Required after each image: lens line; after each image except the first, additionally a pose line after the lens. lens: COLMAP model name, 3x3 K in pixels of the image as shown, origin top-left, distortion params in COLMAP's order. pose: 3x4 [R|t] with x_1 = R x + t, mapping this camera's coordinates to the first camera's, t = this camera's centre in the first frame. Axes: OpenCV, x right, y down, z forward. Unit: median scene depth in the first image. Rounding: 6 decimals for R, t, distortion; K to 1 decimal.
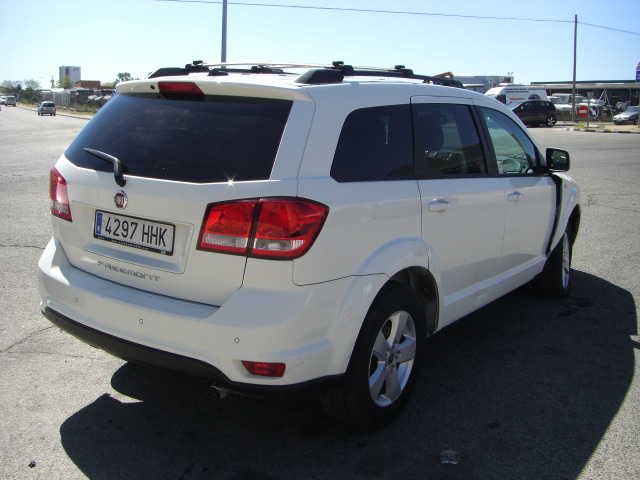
lens RADIAL K [[728.7, 0, 320.0], [0, 728.7, 240.0], [0, 0, 1]] dist [-0.204508, 0.159121]
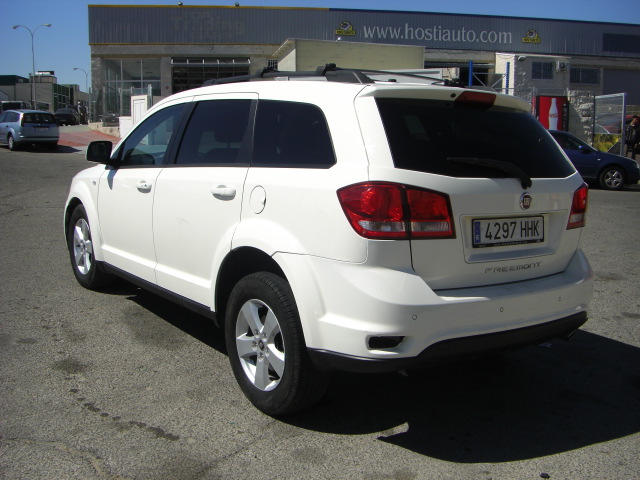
lens RADIAL K [[728.7, 0, 320.0], [0, 728.7, 240.0], [0, 0, 1]] dist [-0.204508, 0.159121]
pose [[0.325756, -0.166305, 0.930713, -1.370226], [0.166326, 0.979136, 0.116742, -0.173124], [-0.930709, 0.116772, 0.346620, 0.899505]]
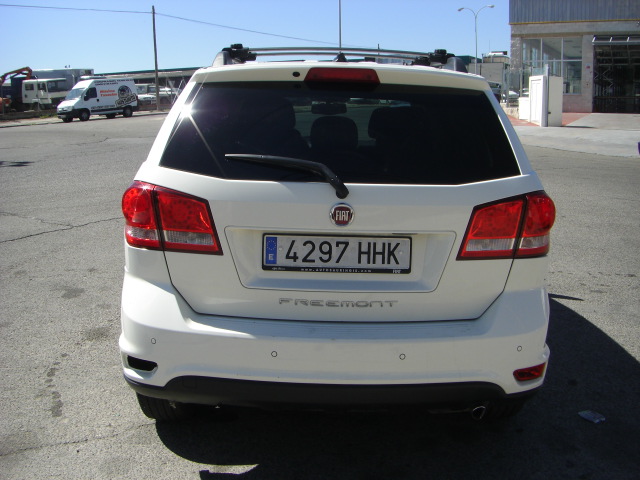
lens RADIAL K [[728.7, 0, 320.0], [0, 728.7, 240.0], [0, 0, 1]] dist [-0.204508, 0.159121]
pose [[0.818941, -0.132227, 0.558437, -0.734218], [0.126002, 0.990778, 0.049816, -0.070073], [-0.559874, 0.029568, 0.828050, 0.339295]]
